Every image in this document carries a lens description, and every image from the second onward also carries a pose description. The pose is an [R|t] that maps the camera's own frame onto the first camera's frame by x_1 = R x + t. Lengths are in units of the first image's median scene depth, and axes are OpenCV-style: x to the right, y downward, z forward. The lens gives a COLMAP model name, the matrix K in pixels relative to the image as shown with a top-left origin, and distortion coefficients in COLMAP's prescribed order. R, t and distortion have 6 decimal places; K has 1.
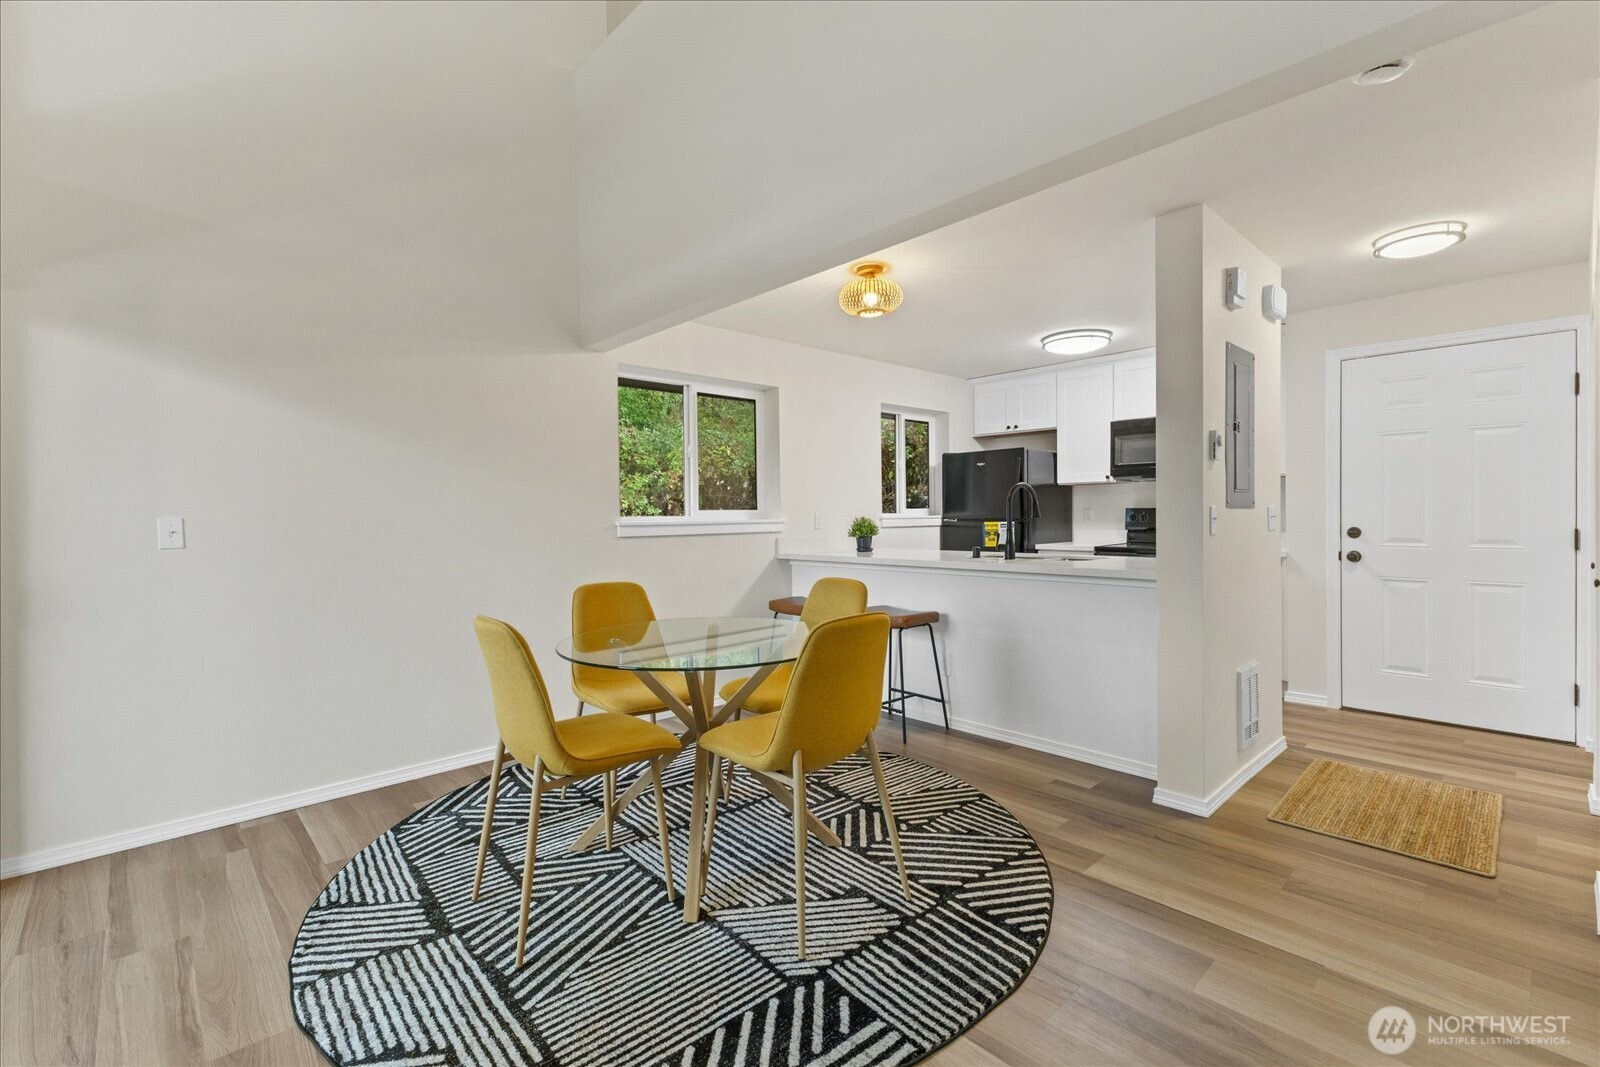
lens RADIAL K [[704.6, 0, 796.8], [0, 704.6, 526.2], [0, 0, 1]] dist [0.006102, -0.001611]
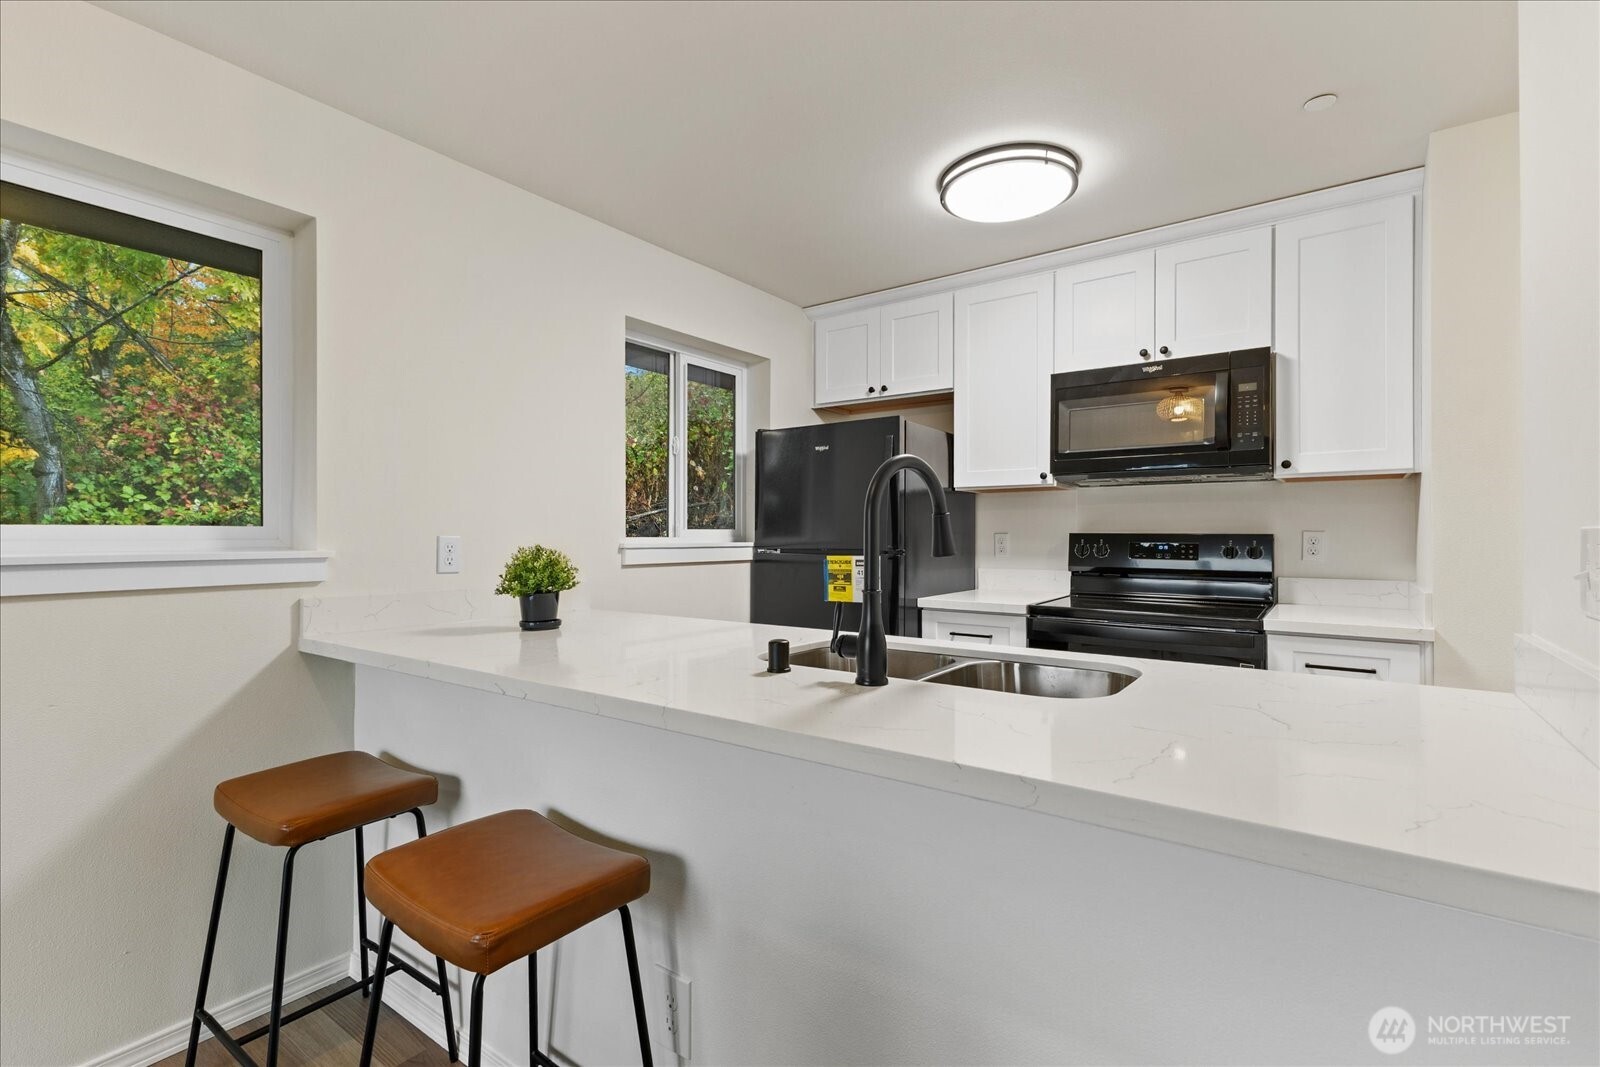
lens RADIAL K [[704.6, 0, 809.6], [0, 704.6, 539.6], [0, 0, 1]] dist [0.006102, -0.001611]
pose [[0.978786, 0.009879, 0.204648, 0.157012], [-0.007132, 0.999874, -0.014153, -0.011549], [-0.204762, 0.012393, 0.978733, 0.522992]]
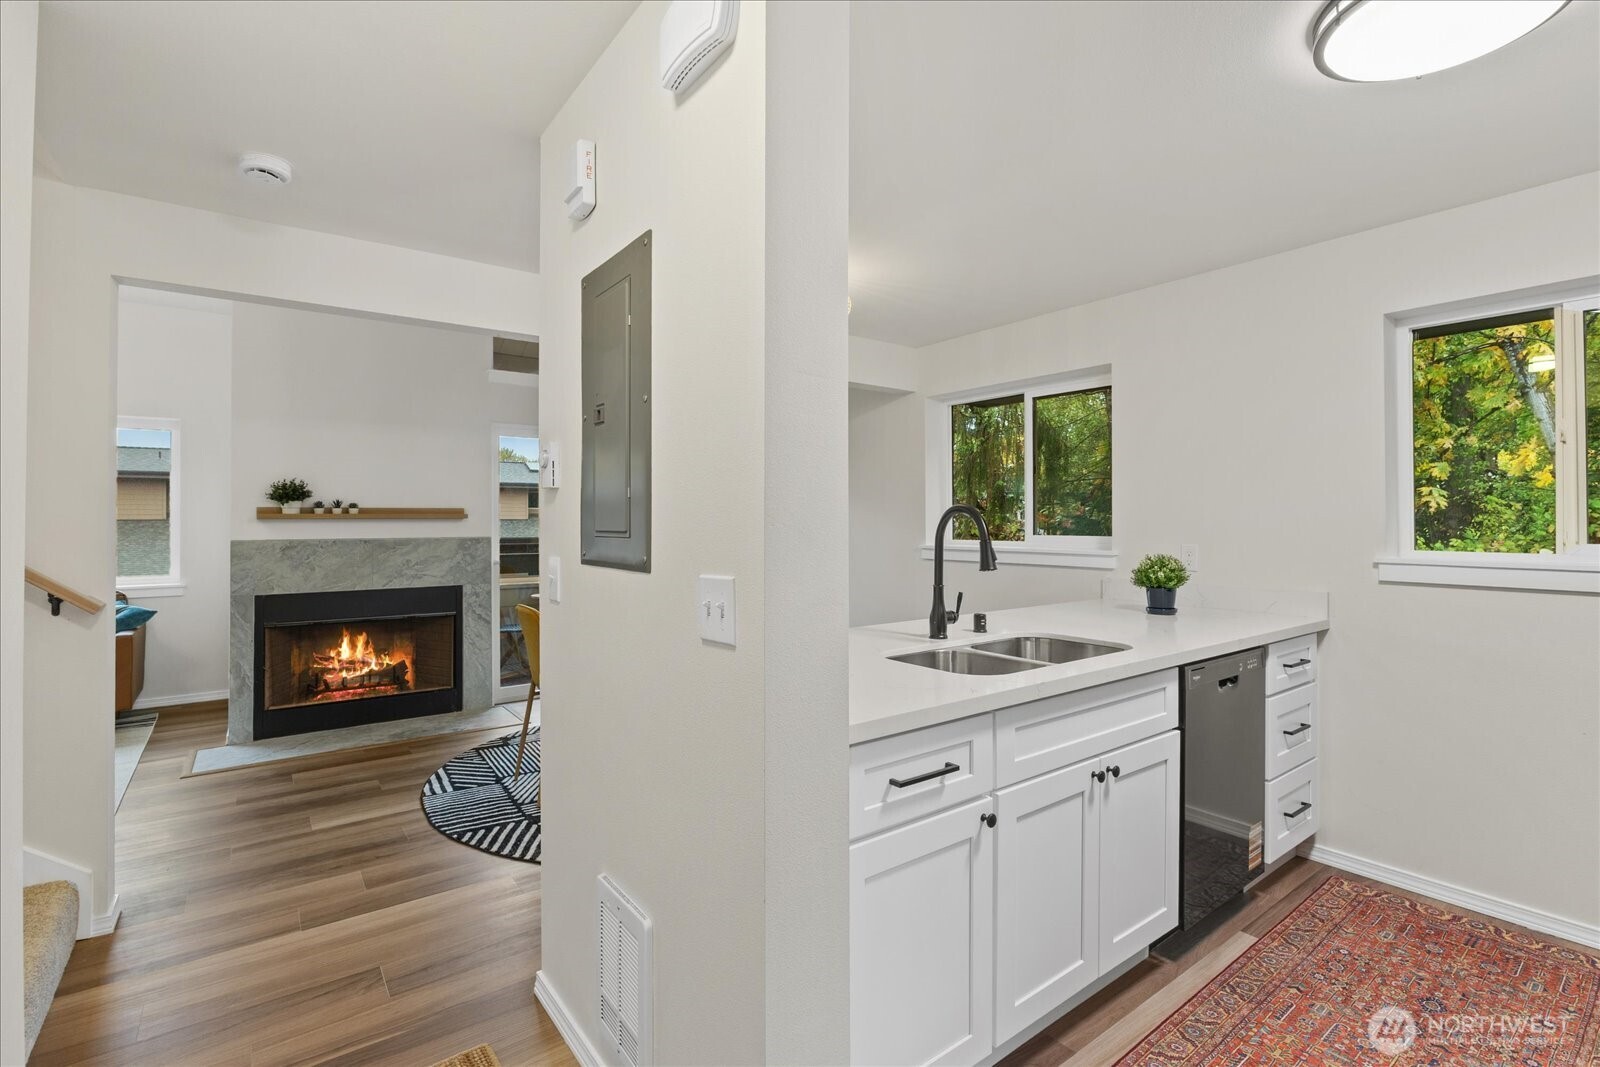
lens RADIAL K [[735.6, 0, 797.9], [0, 735.6, 518.8], [0, 0, 1]] dist [0.003536, -0.001506]
pose [[-0.103504, 0.006017, -0.994611, 0.690779], [-0.017010, 0.999825, 0.007818, -0.040257], [0.994484, 0.017727, -0.103384, 0.714385]]
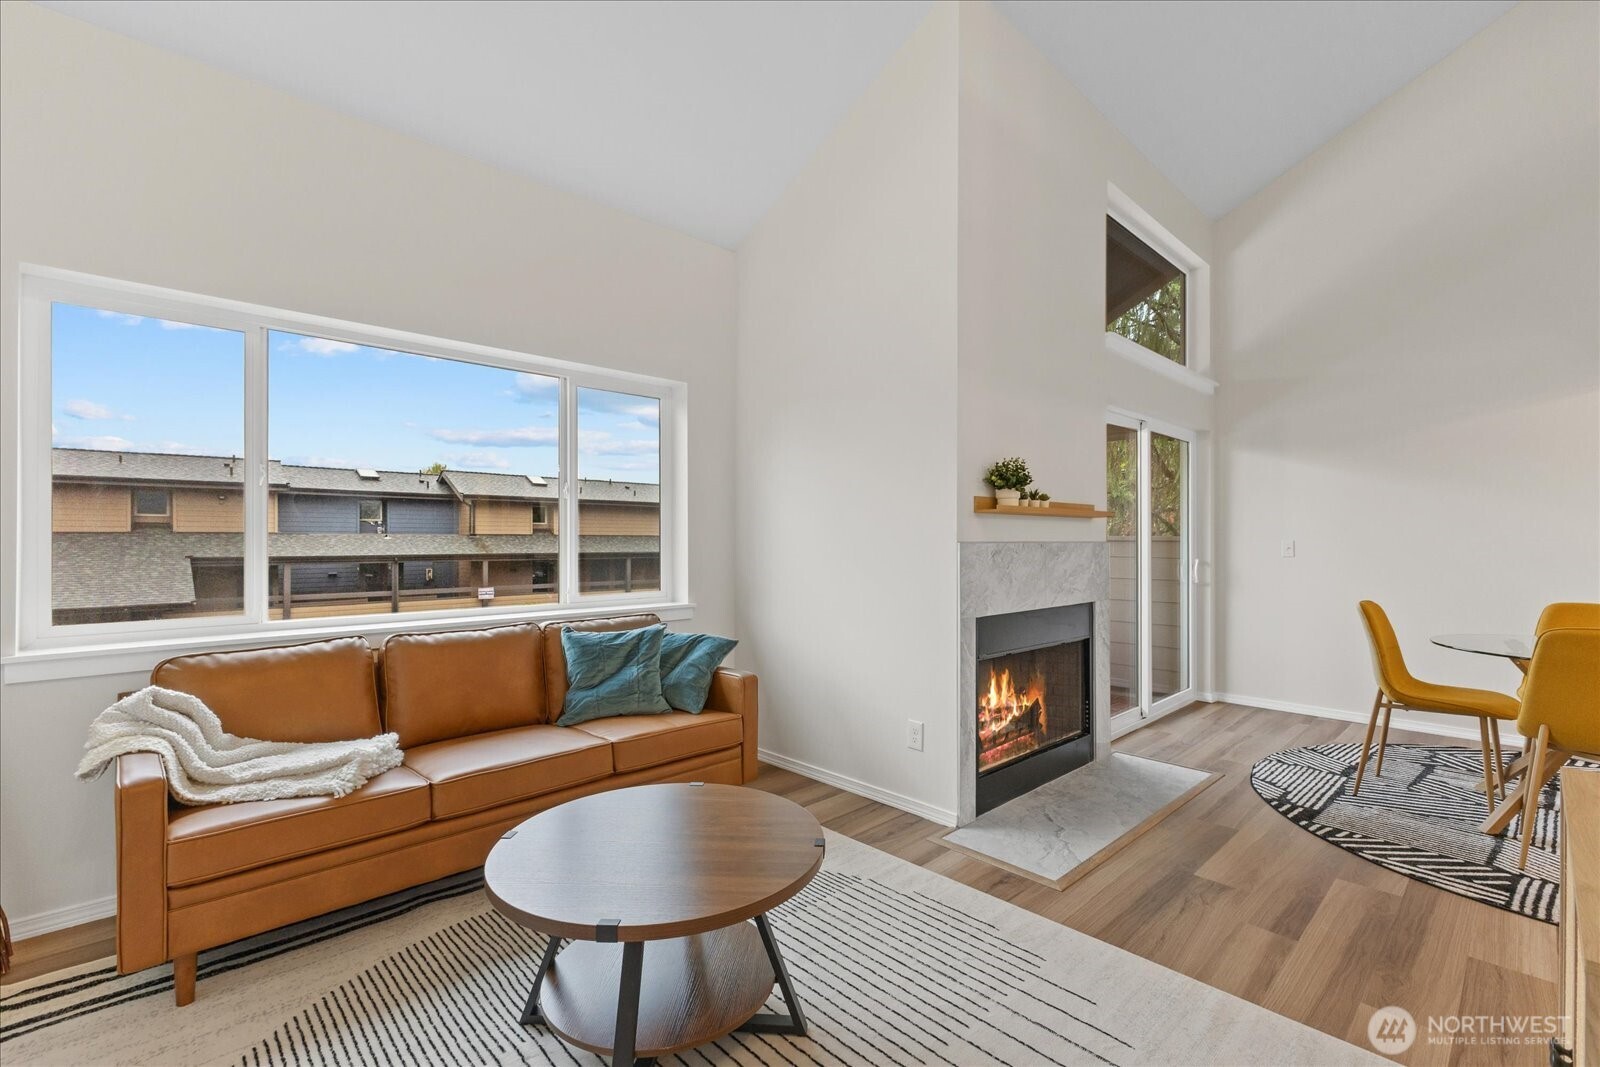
lens RADIAL K [[704.6, 0, 829.0], [0, 704.6, 531.9], [0, 0, 1]] dist [0.006102, -0.001611]
pose [[0.035996, -0.001374, -0.999351, 0.491597], [-0.023865, 0.999713, -0.002234, -0.001610], [0.999067, 0.023930, 0.035953, -0.149077]]
